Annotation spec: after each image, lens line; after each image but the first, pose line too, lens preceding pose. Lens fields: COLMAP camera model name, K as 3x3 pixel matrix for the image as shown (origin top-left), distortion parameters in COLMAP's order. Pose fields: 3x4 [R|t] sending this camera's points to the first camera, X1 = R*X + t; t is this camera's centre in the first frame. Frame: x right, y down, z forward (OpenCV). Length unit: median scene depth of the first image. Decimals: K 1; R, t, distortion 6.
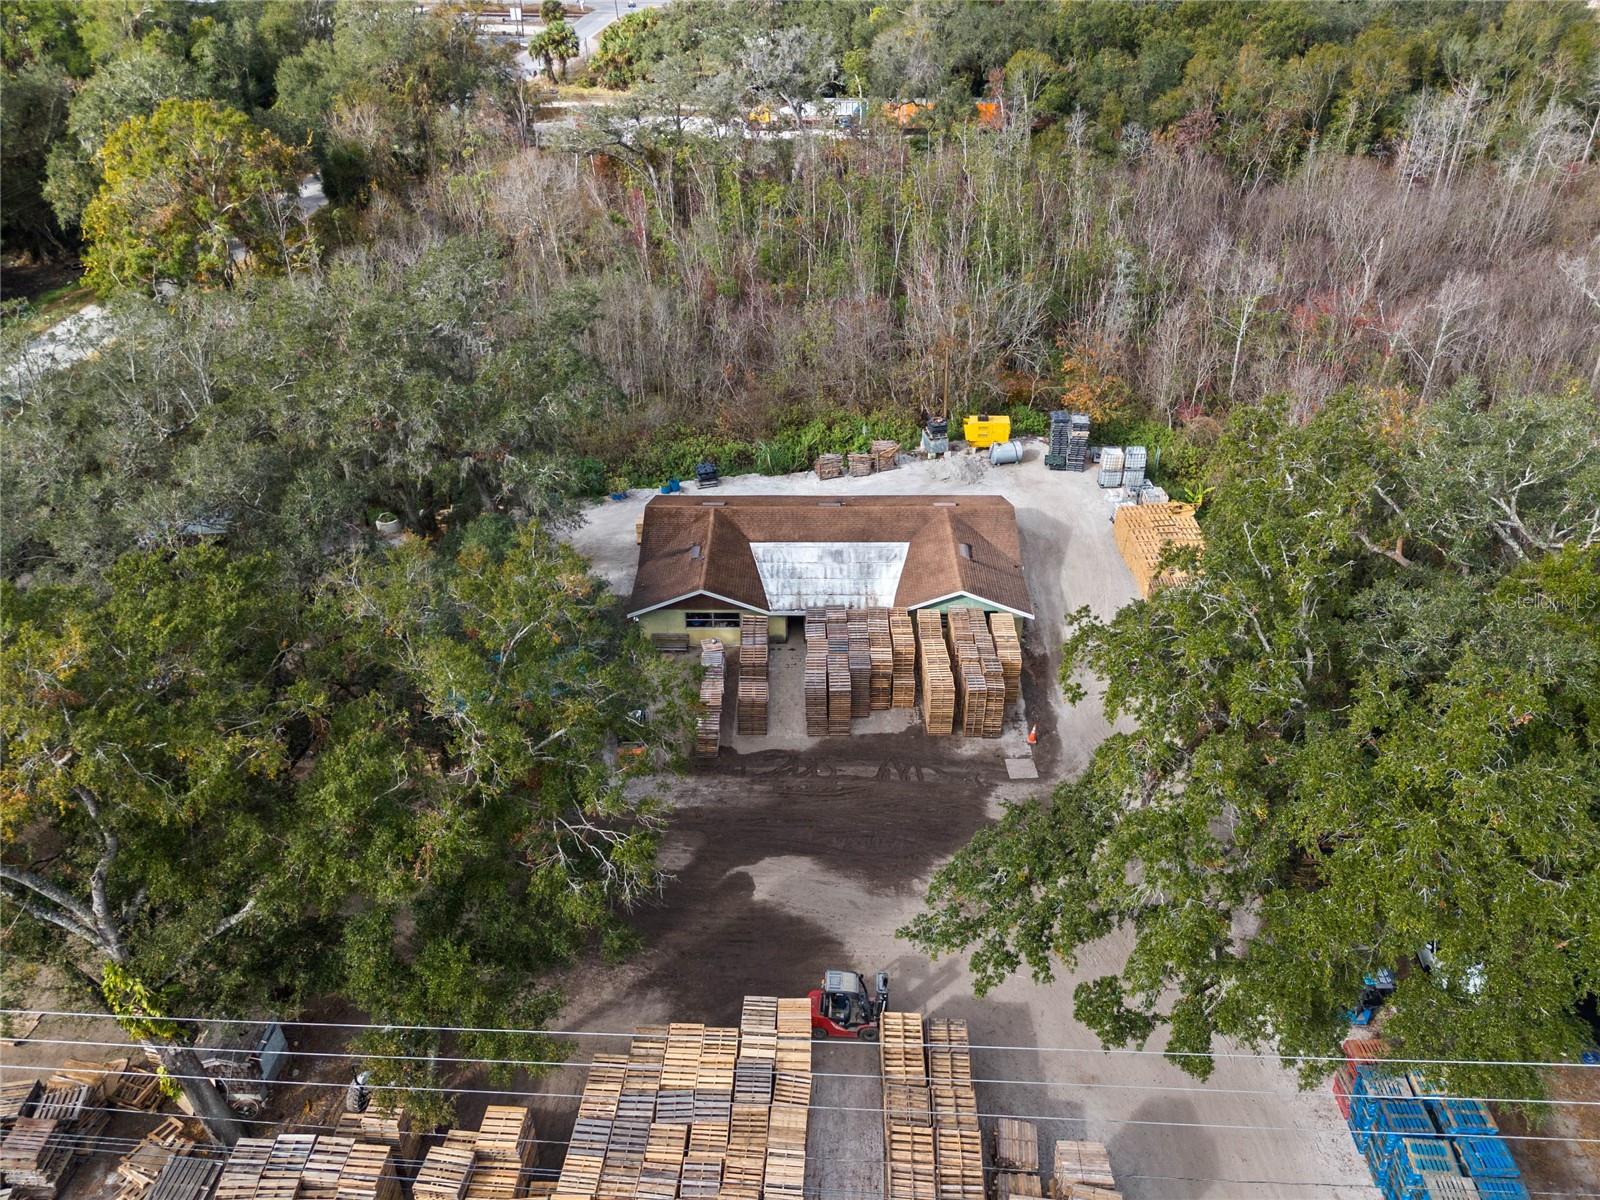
lens RADIAL K [[1170.7, 0, 790.6], [0, 1170.7, 606.8], [0, 0, 1]] dist [0.055482, -0.047049]
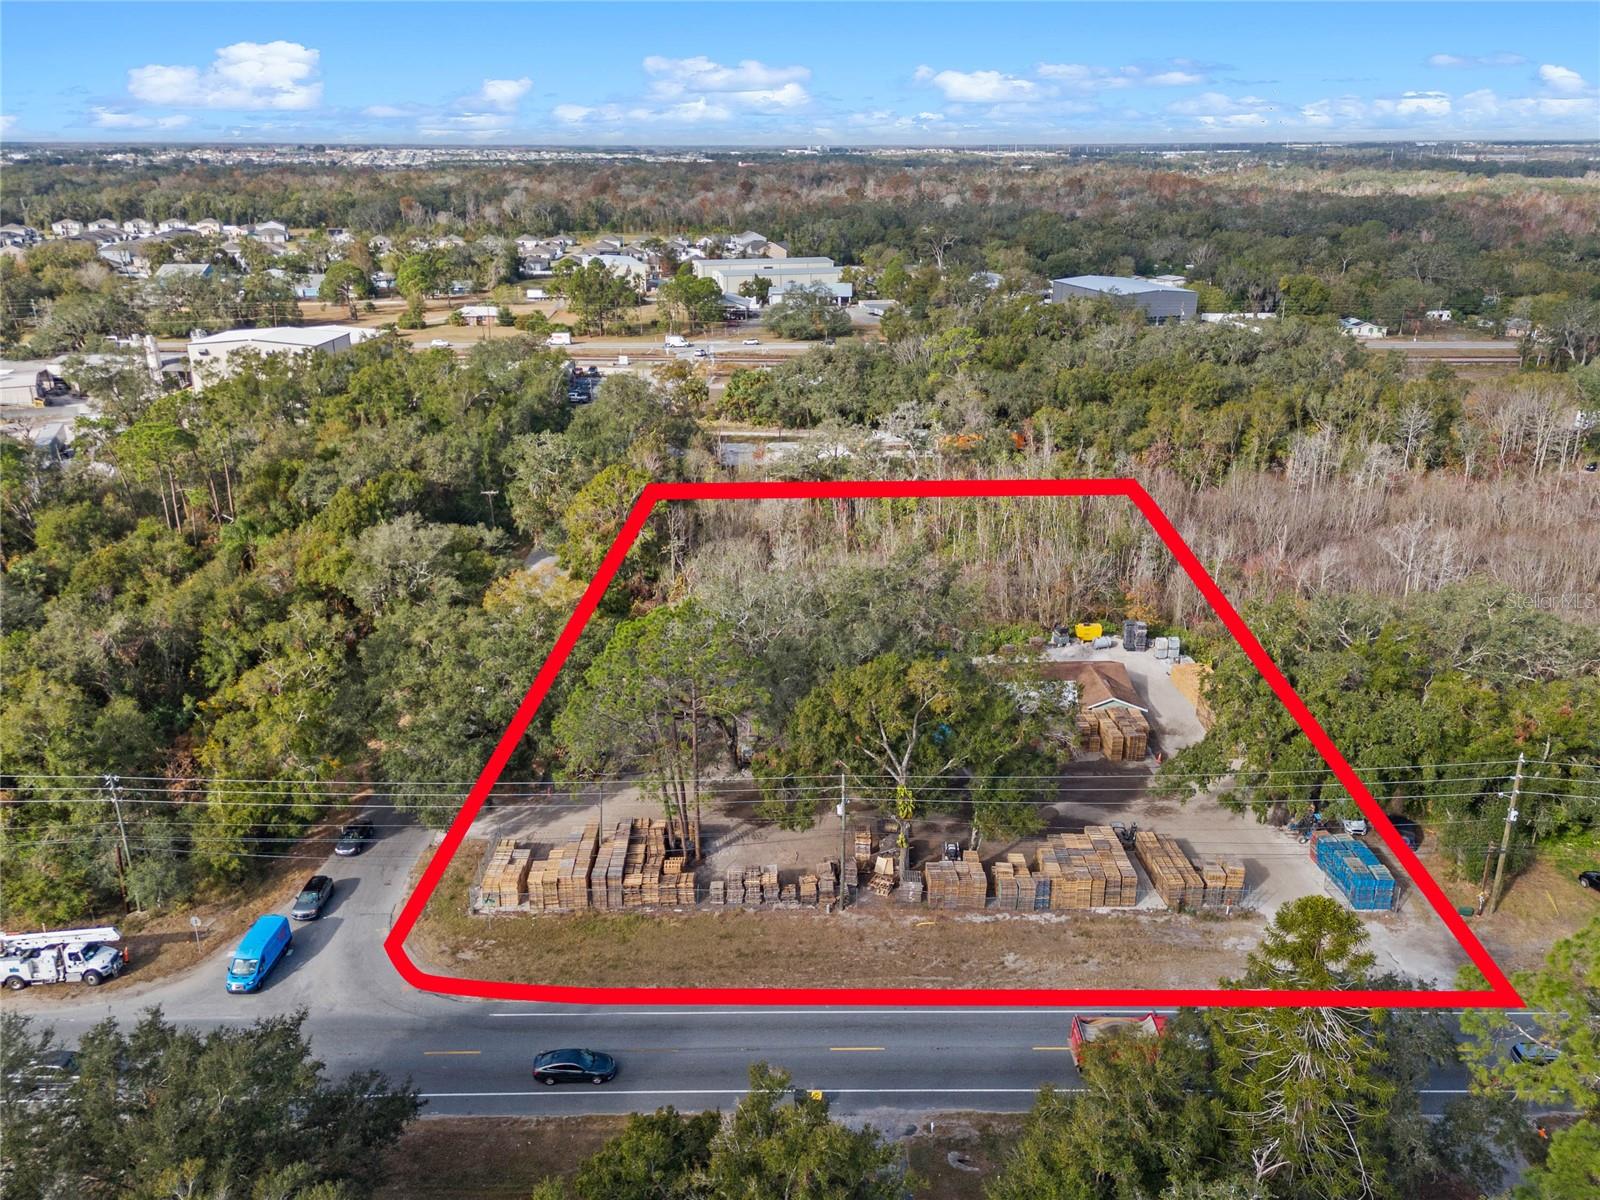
lens RADIAL K [[1170.7, 0, 804.6], [0, 1170.7, 595.3], [0, 0, 1]] dist [0.055482, -0.047049]
pose [[0.997957, -0.021786, 0.060062, -0.233587], [0.034678, 0.974243, -0.222817, 0.113845], [-0.053661, 0.224445, 0.973008, -0.467482]]
